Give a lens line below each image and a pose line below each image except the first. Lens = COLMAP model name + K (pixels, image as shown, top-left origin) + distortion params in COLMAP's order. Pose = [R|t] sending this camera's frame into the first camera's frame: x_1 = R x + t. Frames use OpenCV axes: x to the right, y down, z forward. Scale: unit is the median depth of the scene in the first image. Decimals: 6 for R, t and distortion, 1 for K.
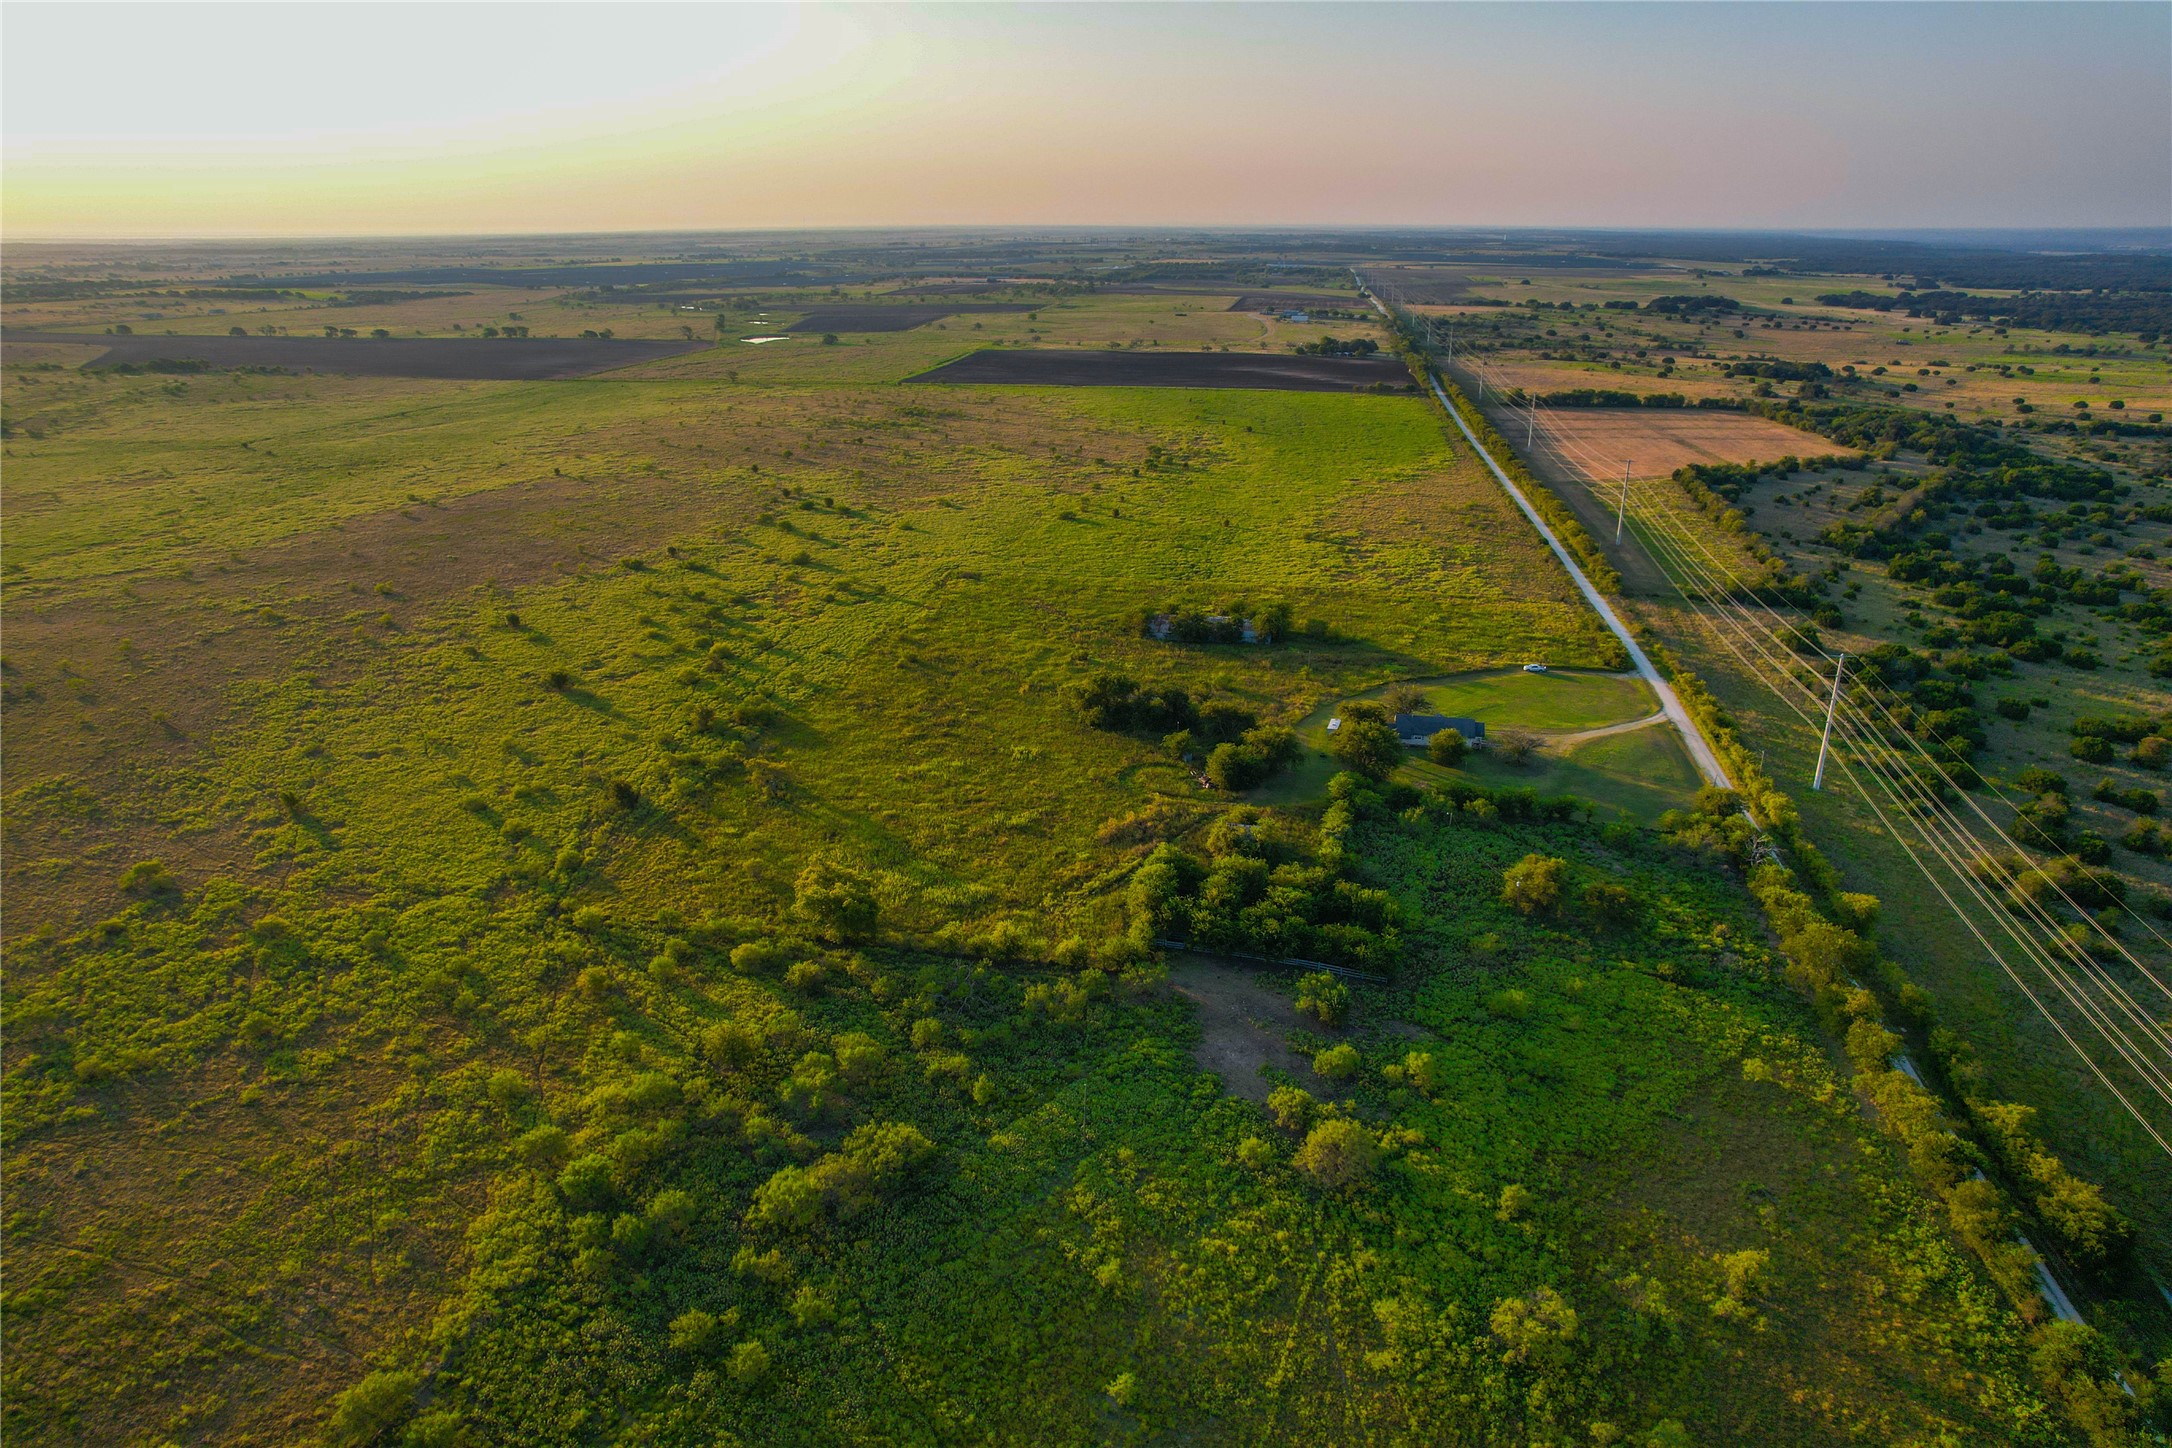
lens RADIAL K [[1391.5, 0, 1079.6], [0, 1391.5, 729.2], [0, 0, 1]] dist [-0.068682, 0.059326]
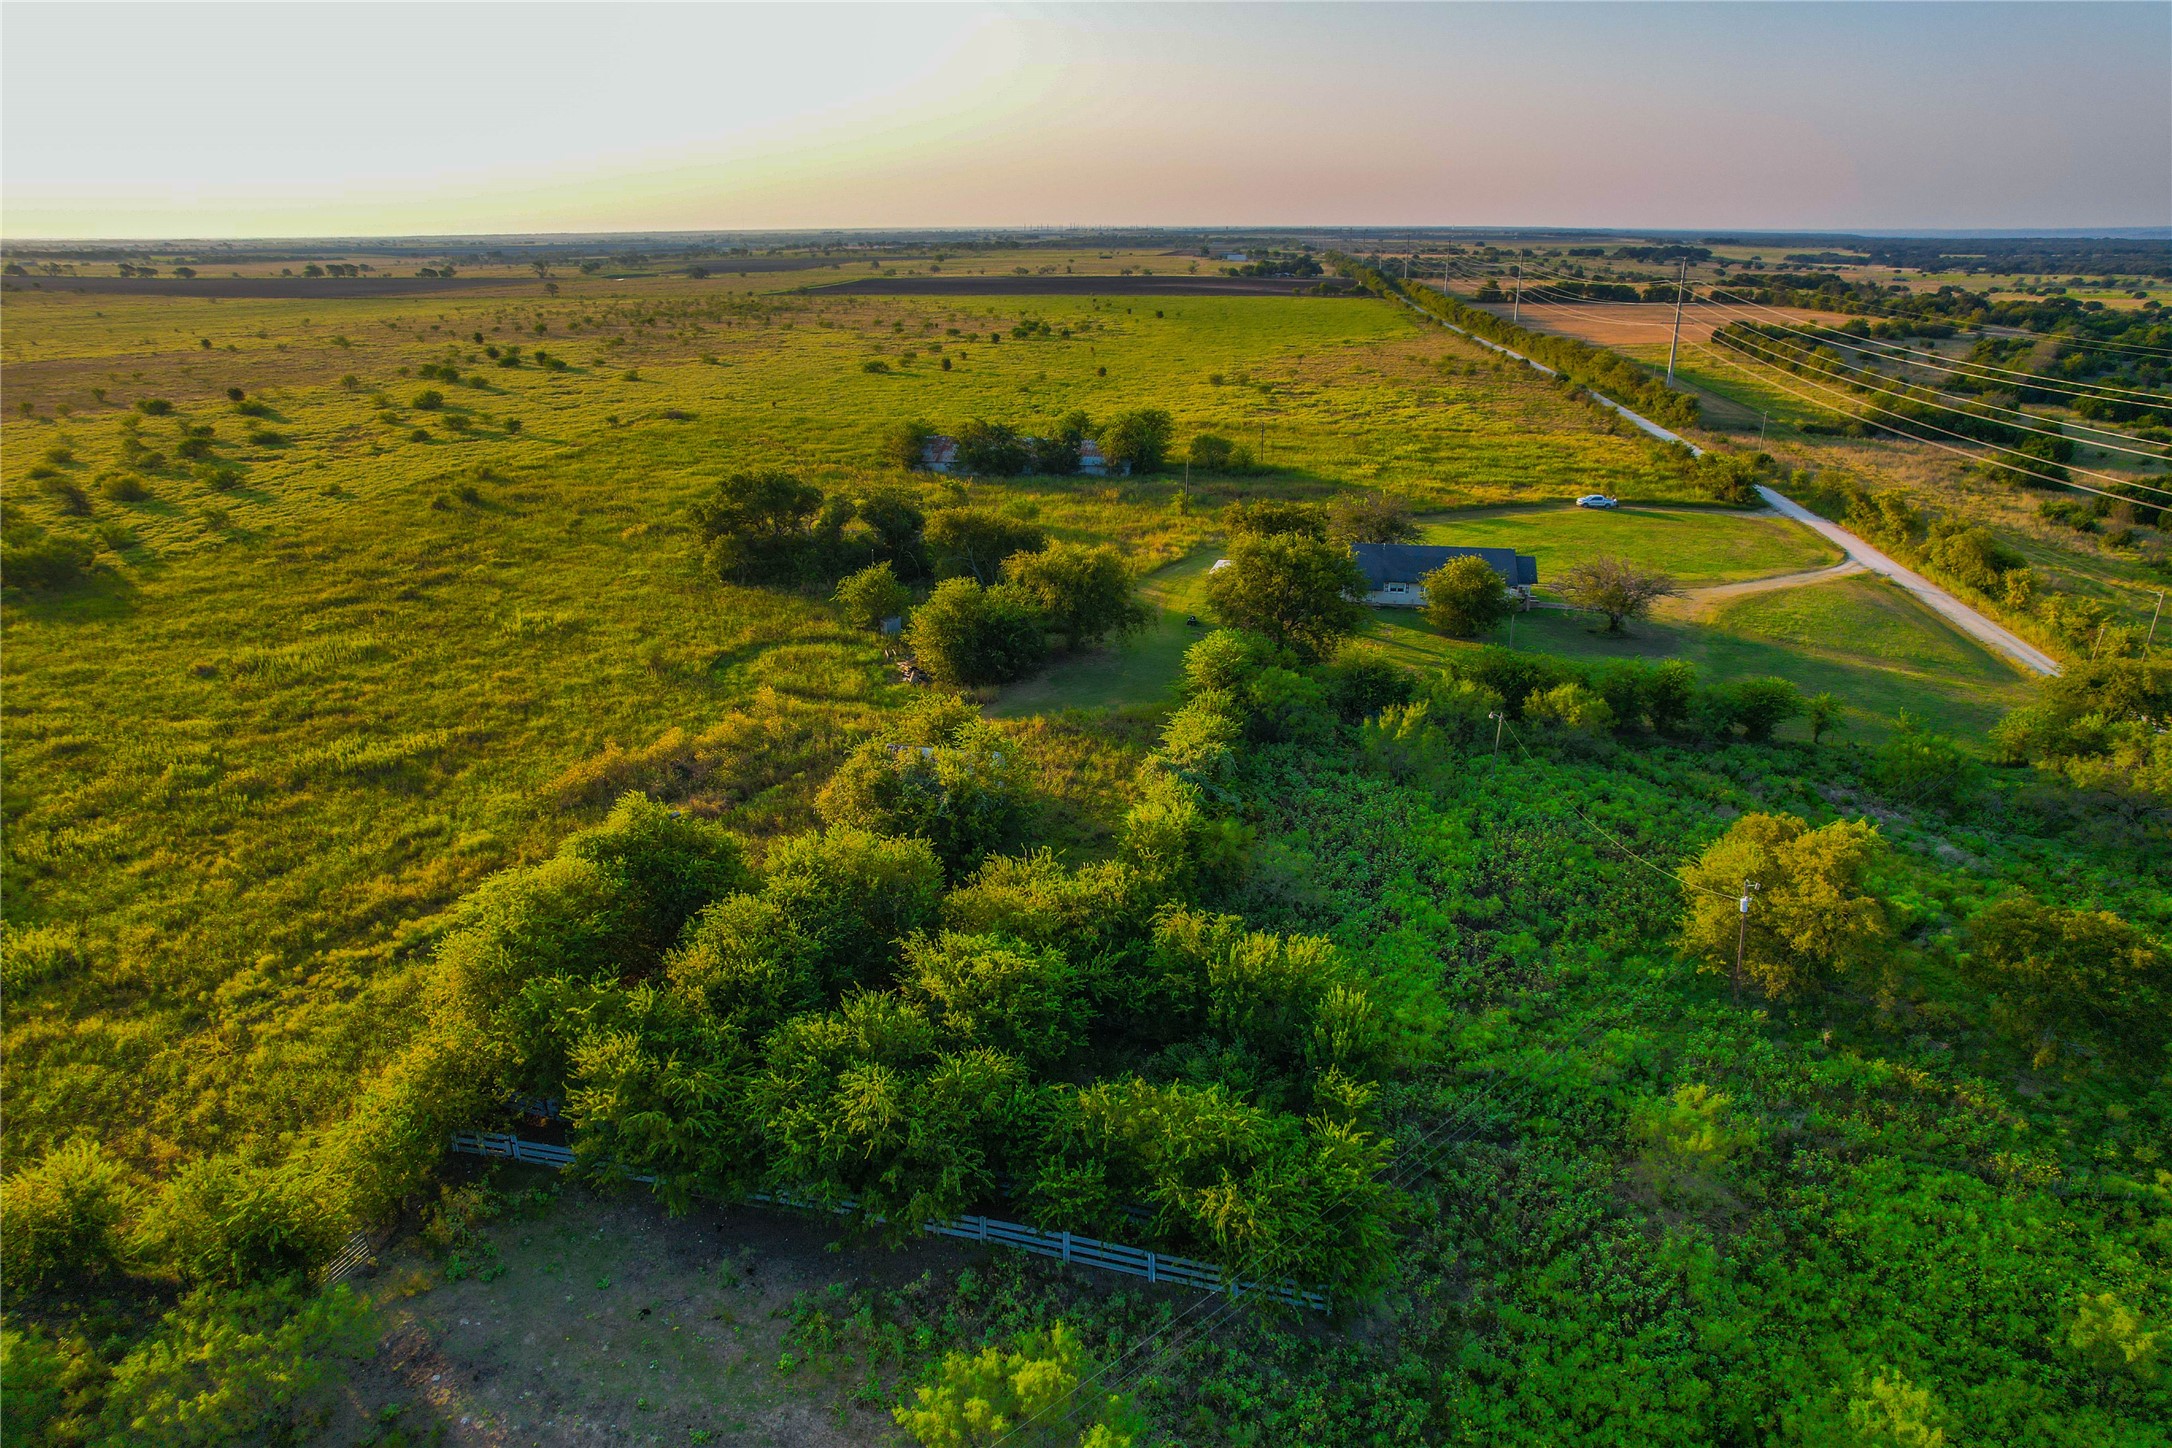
lens RADIAL K [[1391.5, 0, 1079.0], [0, 1391.5, 726.2], [0, 0, 1]] dist [-0.068682, 0.059326]
pose [[0.999404, -0.013974, 0.031576, 0.102173], [0.014138, 0.999888, -0.004955, 0.046123], [-0.031504, 0.005398, 0.999489, 0.452174]]
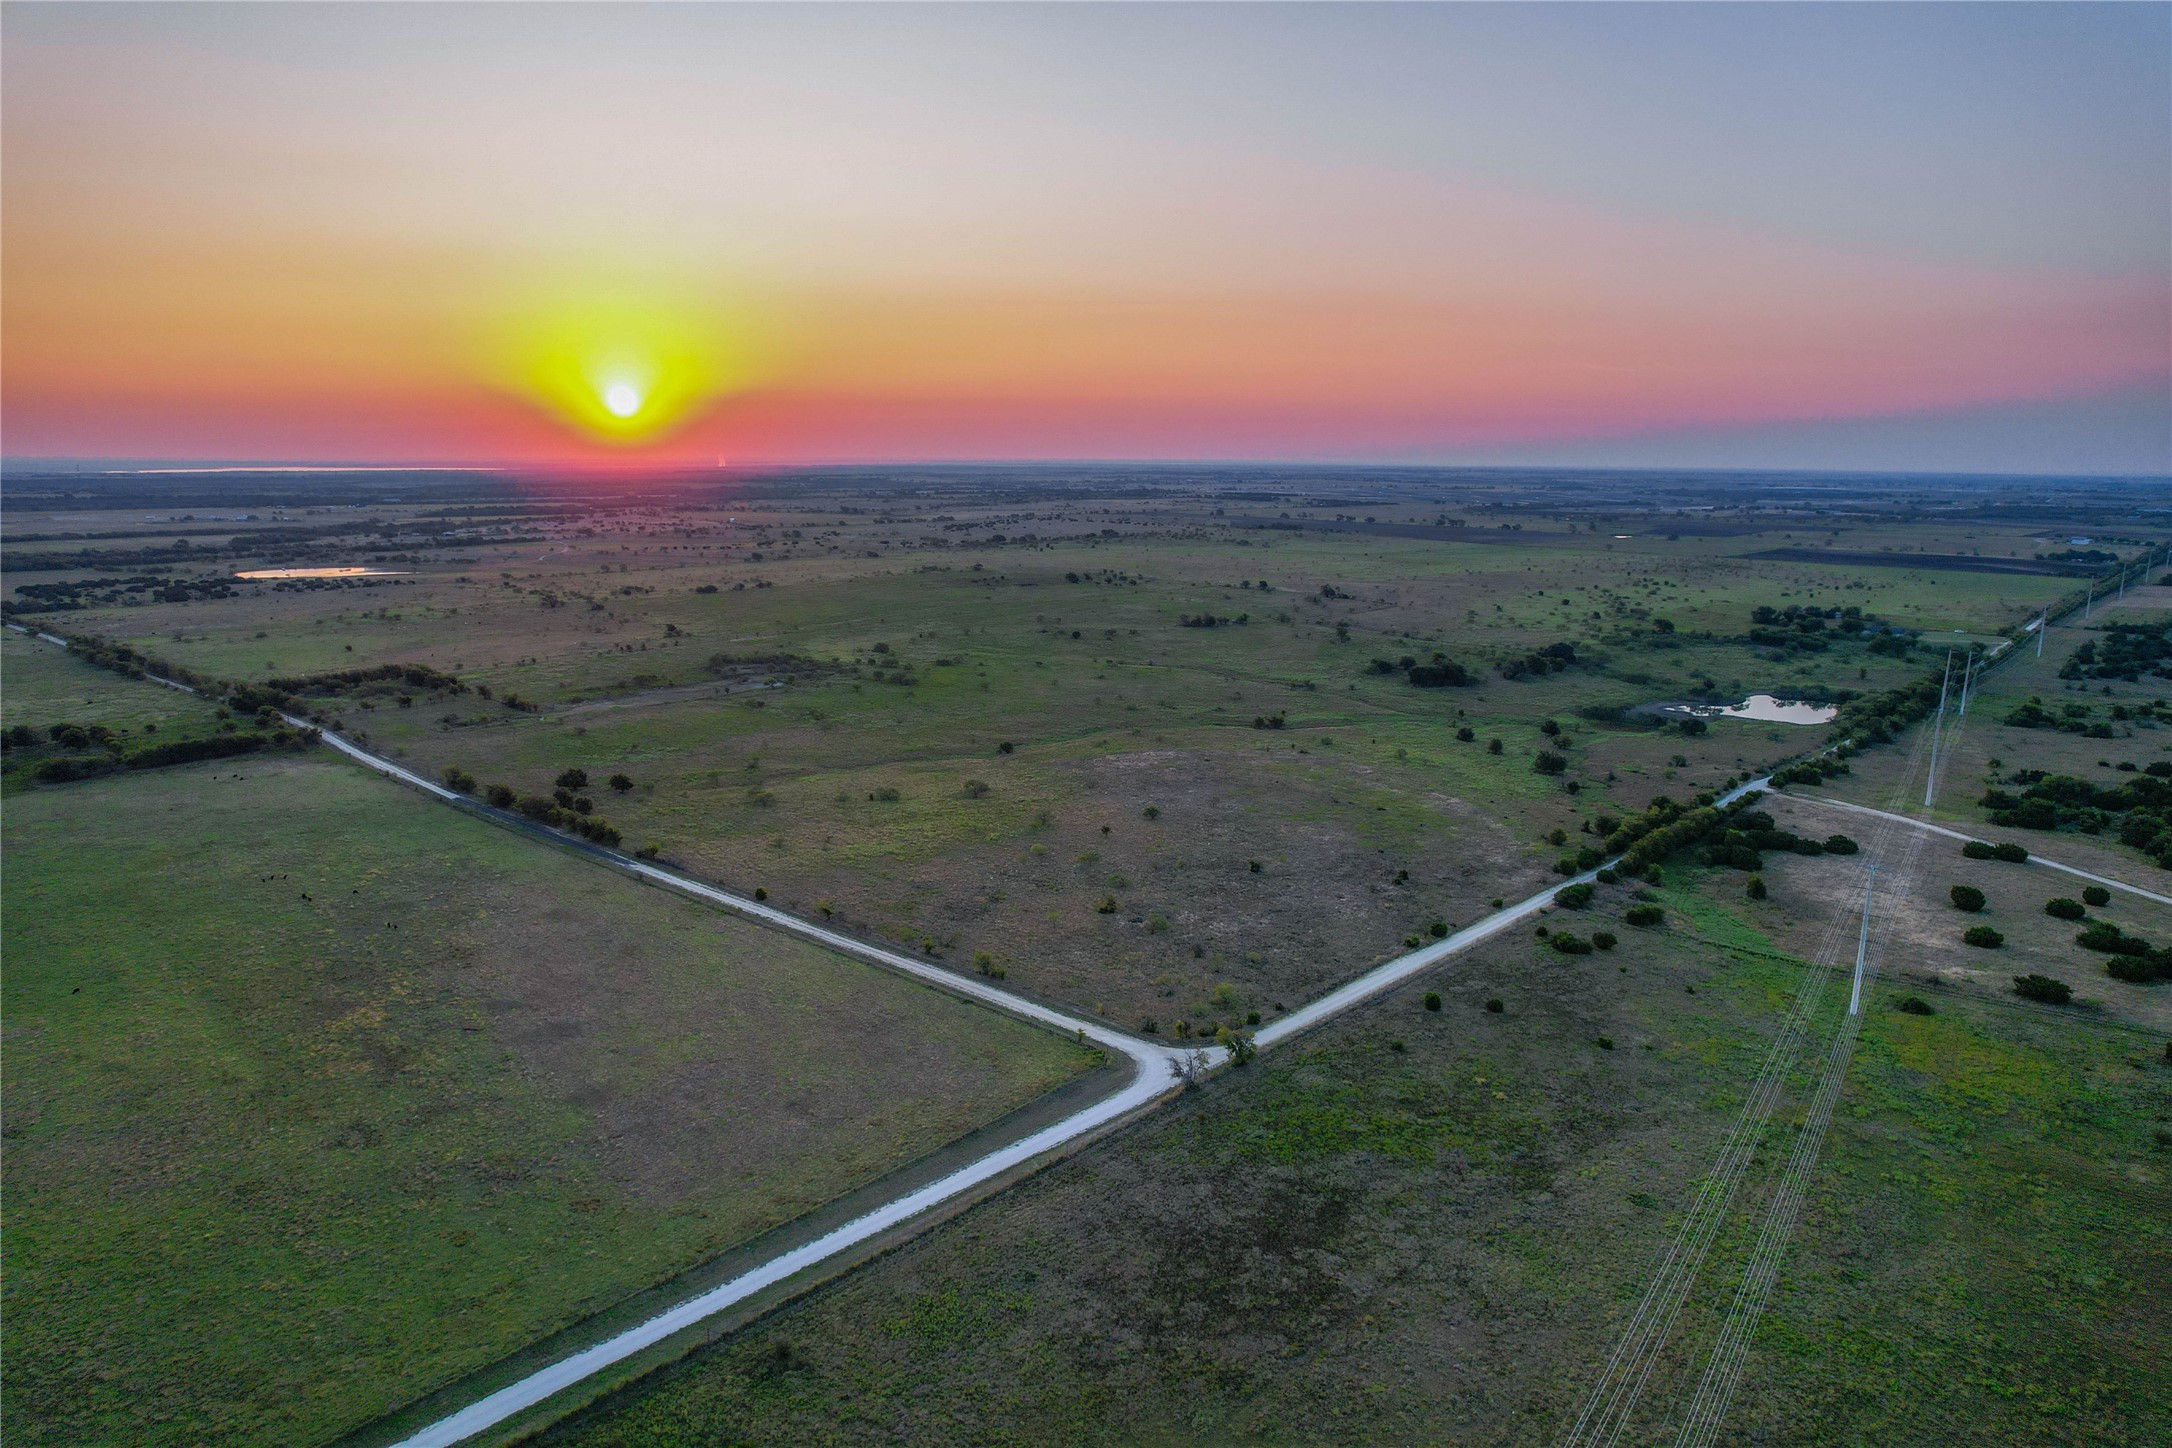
lens RADIAL K [[1391.5, 0, 1079.7], [0, 1391.5, 724.6], [0, 0, 1]] dist [-0.068682, 0.059326]
pose [[0.839260, 0.112201, -0.532028, 0.325980], [-0.197614, 0.974509, -0.106214, 0.691007], [0.506549, 0.194278, 0.840038, -1.823855]]
